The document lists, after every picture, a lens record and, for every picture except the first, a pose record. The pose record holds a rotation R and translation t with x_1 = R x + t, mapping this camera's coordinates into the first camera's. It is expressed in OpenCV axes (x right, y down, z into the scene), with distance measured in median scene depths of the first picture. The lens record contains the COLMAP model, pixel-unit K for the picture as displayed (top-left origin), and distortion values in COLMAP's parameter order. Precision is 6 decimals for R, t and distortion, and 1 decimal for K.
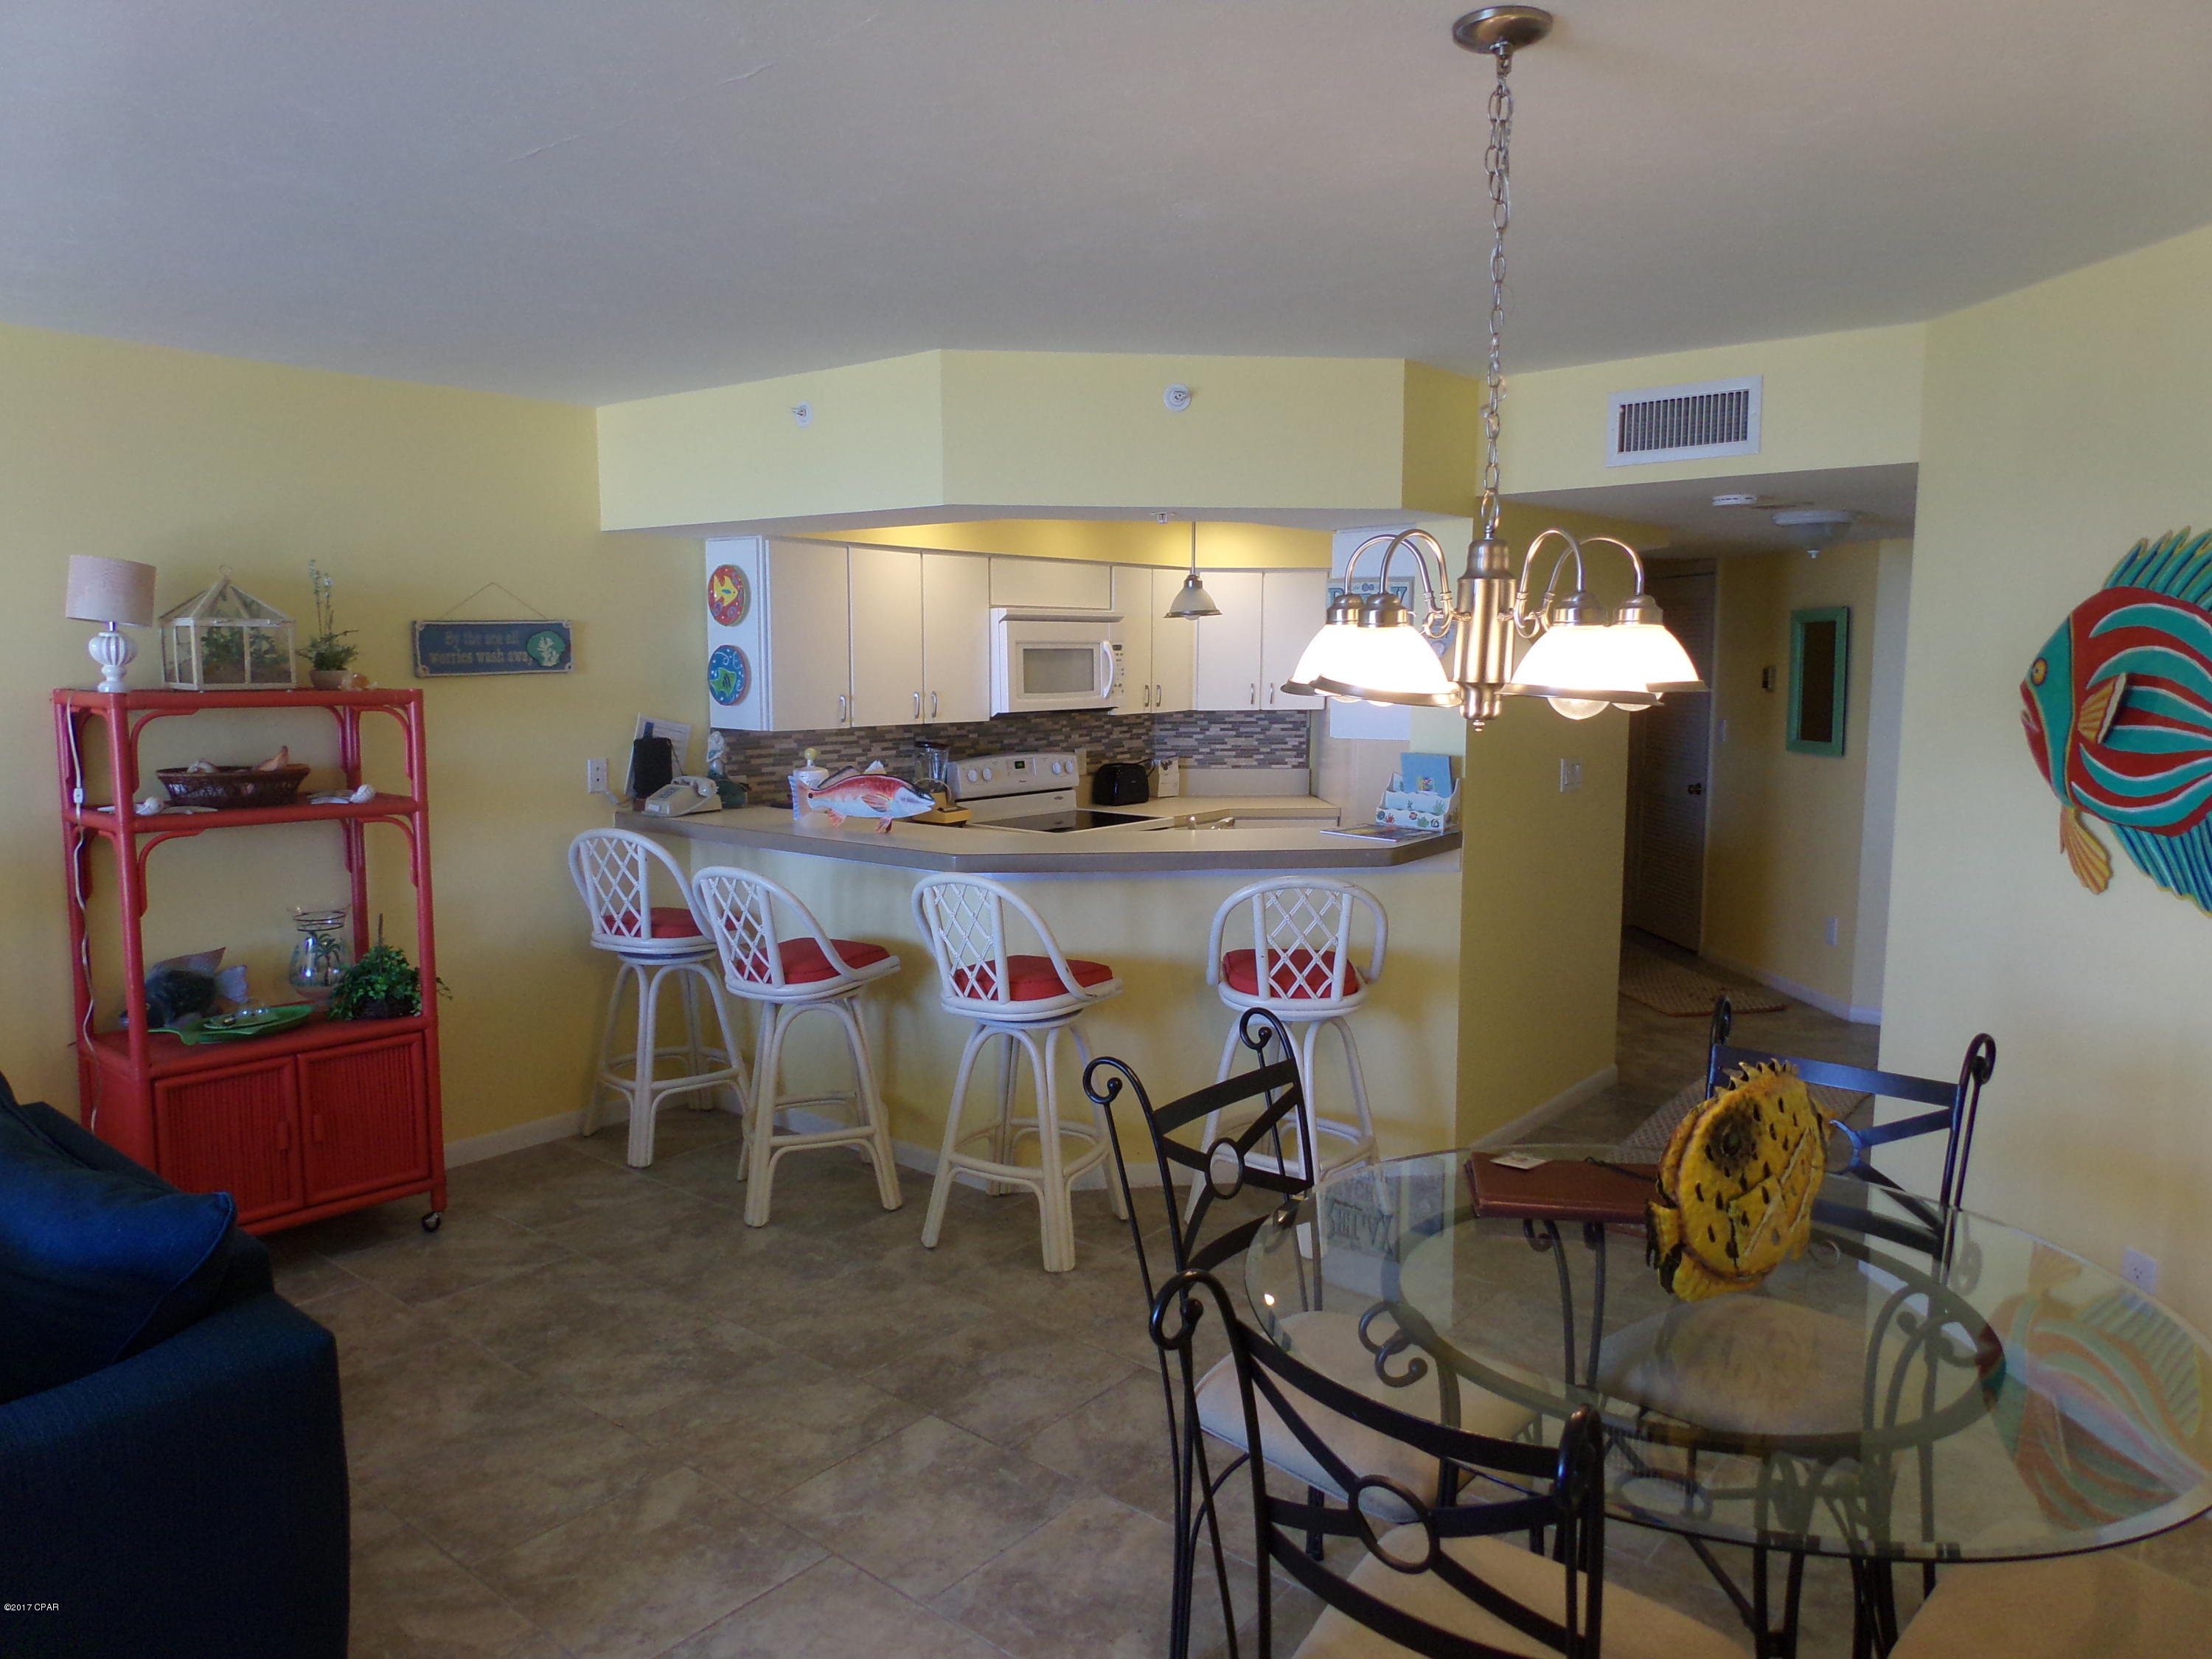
lens RADIAL K [[1488.6, 0, 1099.0], [0, 1488.6, 831.2], [0, 0, 1]] dist [0.050196, -0.073659]
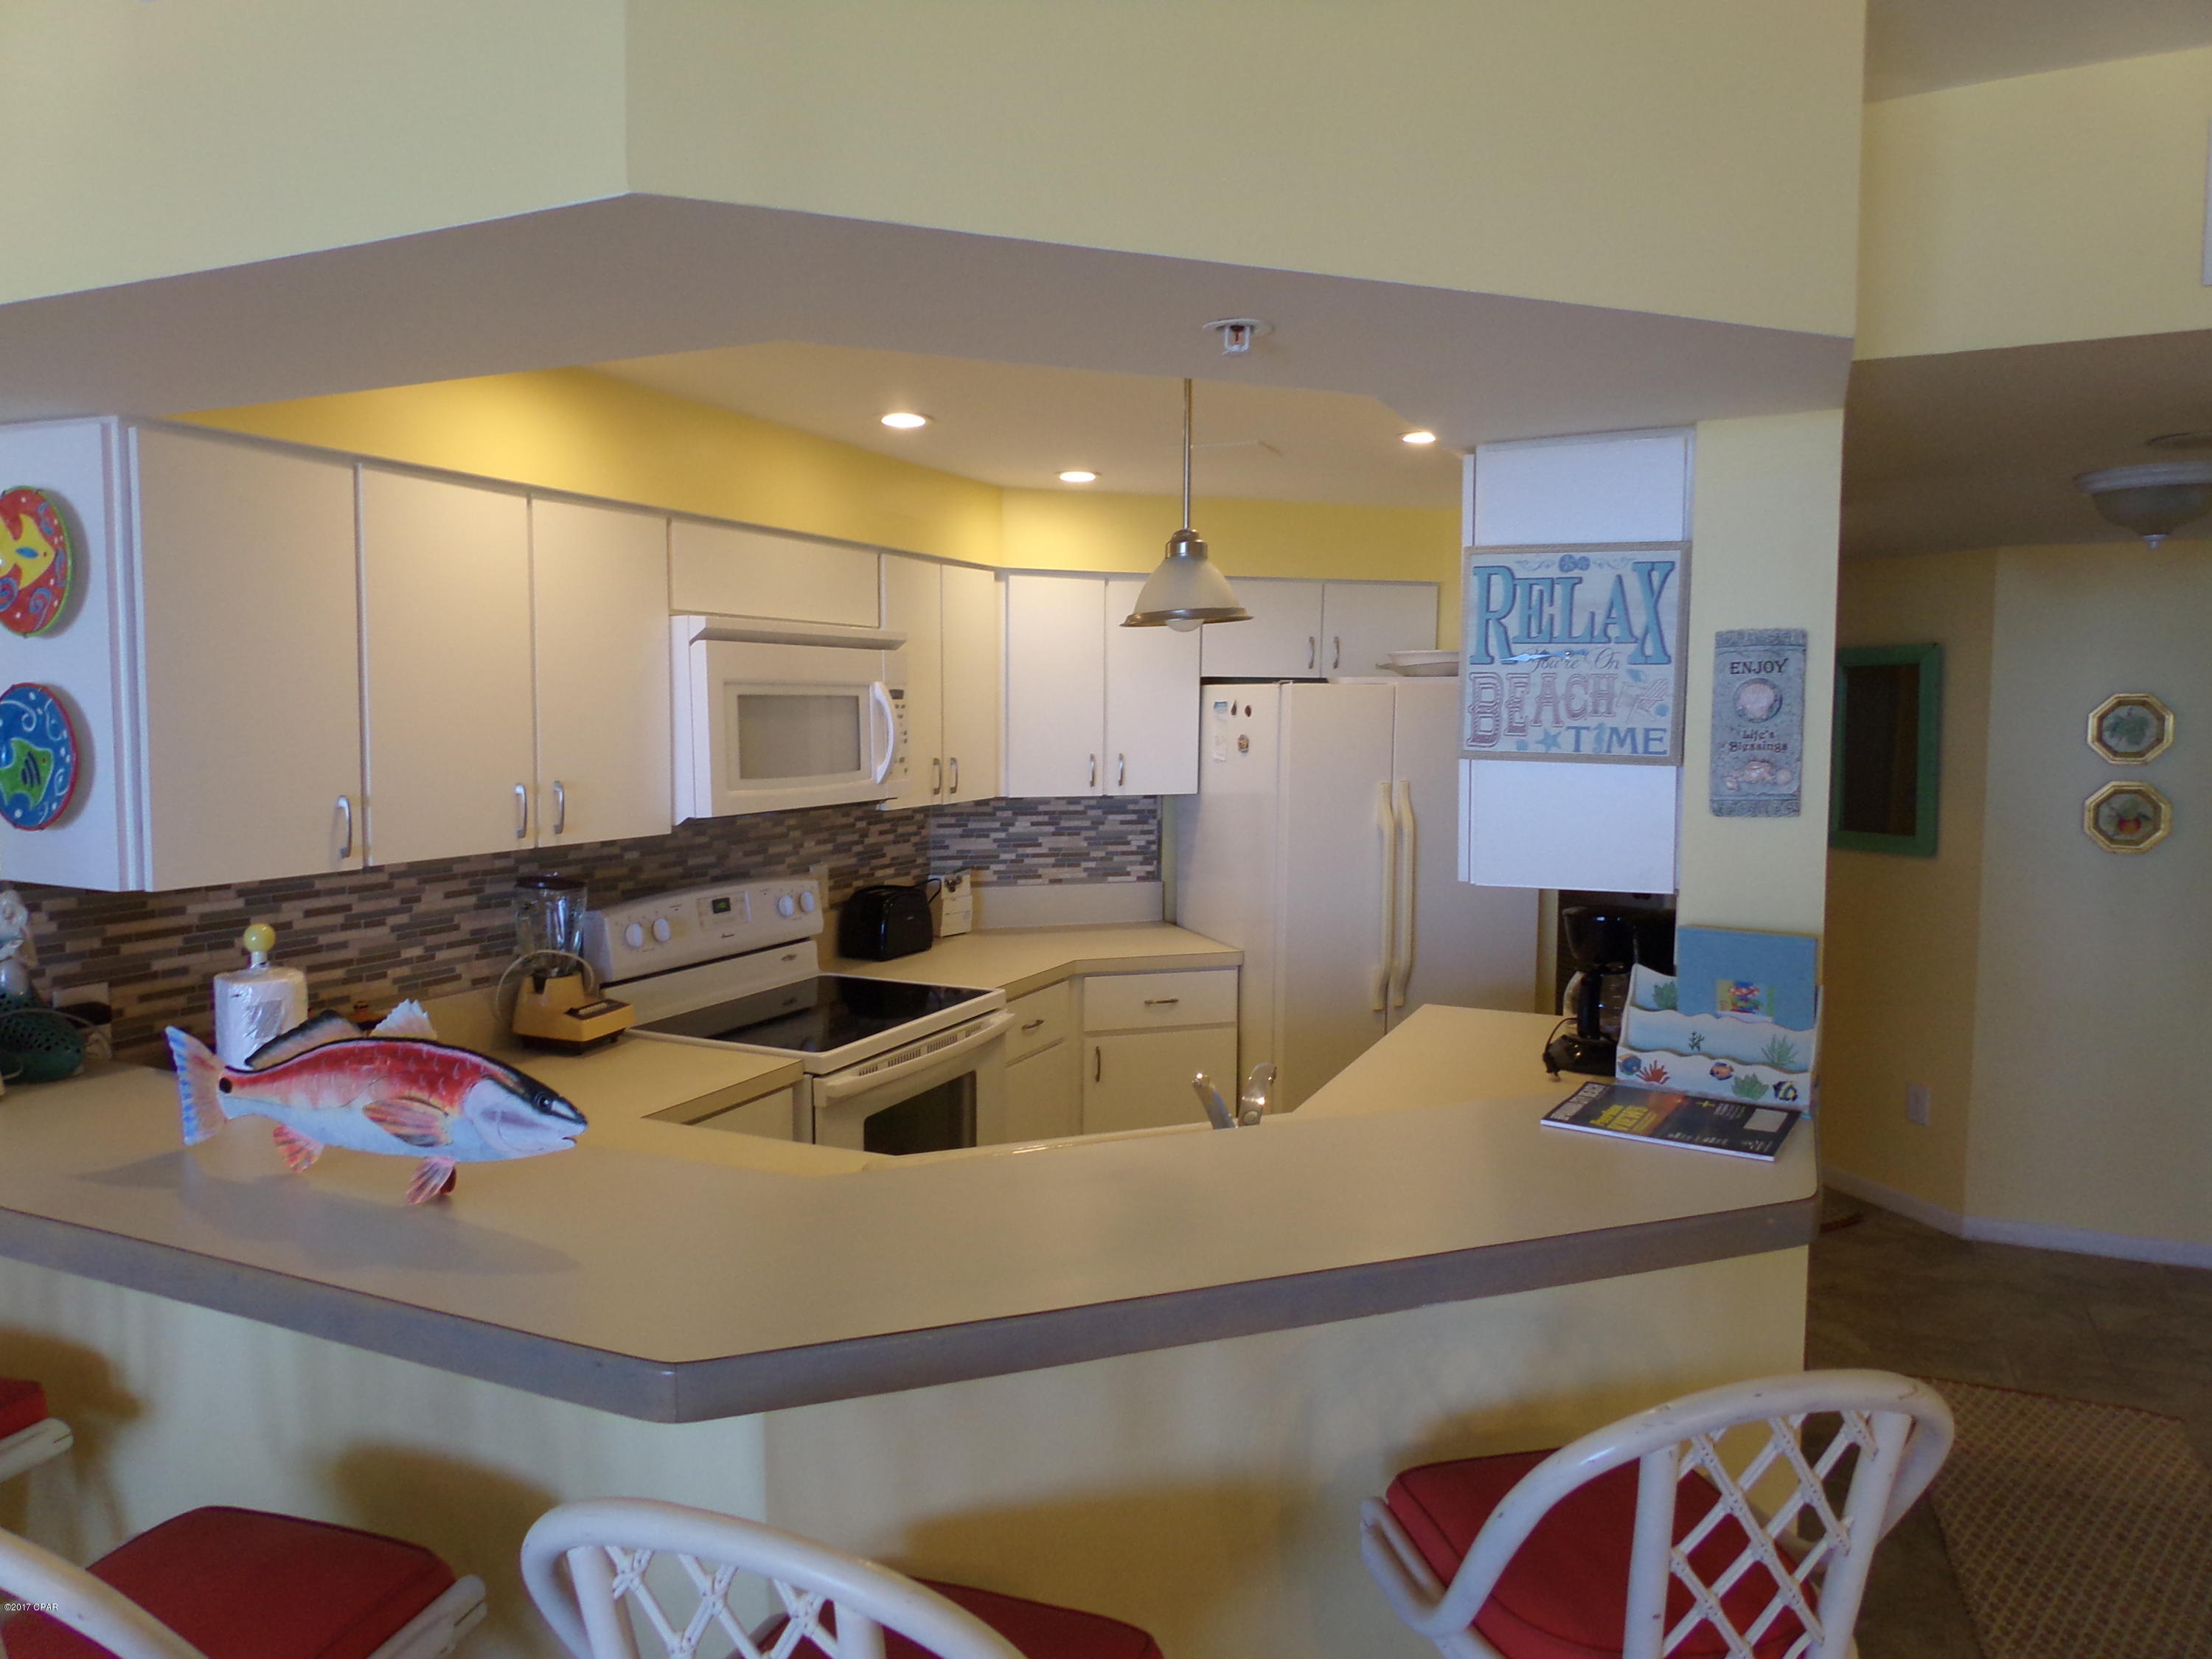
lens RADIAL K [[1488.6, 0, 1105.7], [0, 1488.6, 836.4], [0, 0, 1]] dist [0.050196, -0.073659]
pose [[0.967401, -0.019216, 0.252520, -0.081354], [0.027107, 0.999246, -0.027804, -0.074980], [-0.251796, 0.033743, 0.967192, 0.631140]]
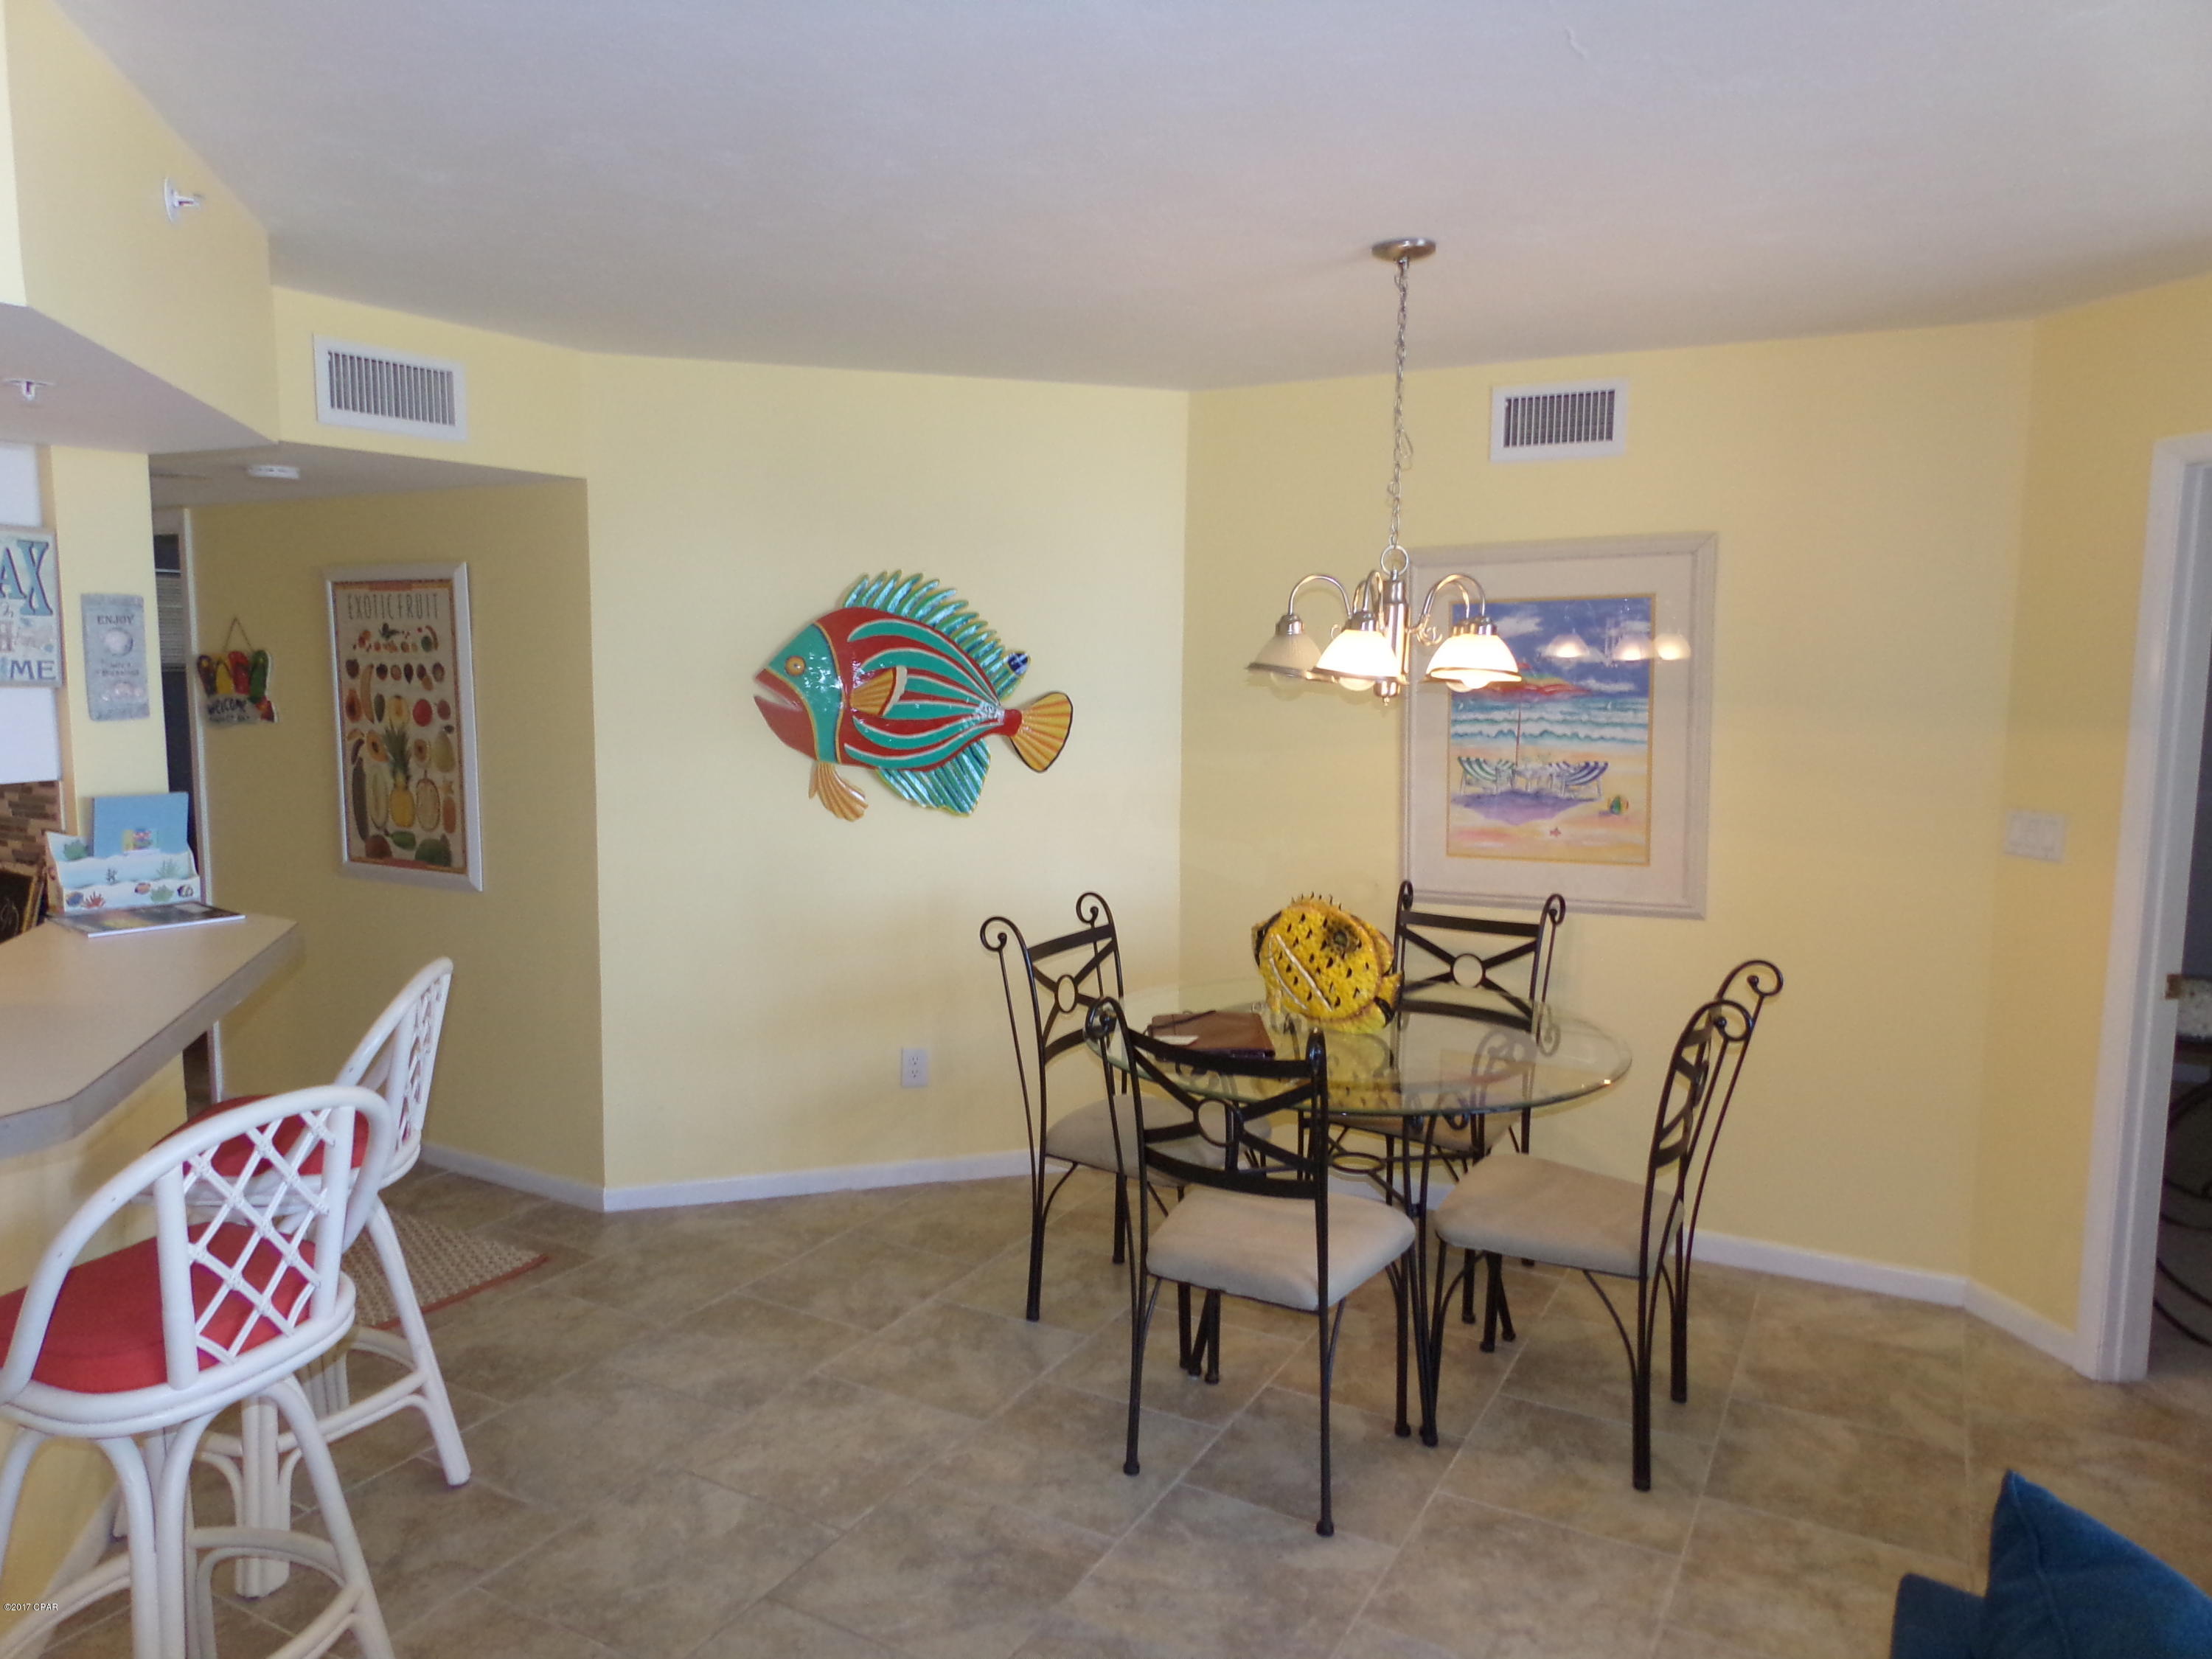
lens RADIAL K [[1488.6, 0, 1104.3], [0, 1488.6, 829.3], [0, 0, 1]] dist [0.050196, -0.073659]
pose [[-0.186883, -0.116570, 0.975441, -0.541838], [0.108450, 0.984418, 0.138421, -0.085275], [-0.976378, 0.131655, -0.171329, 0.711622]]
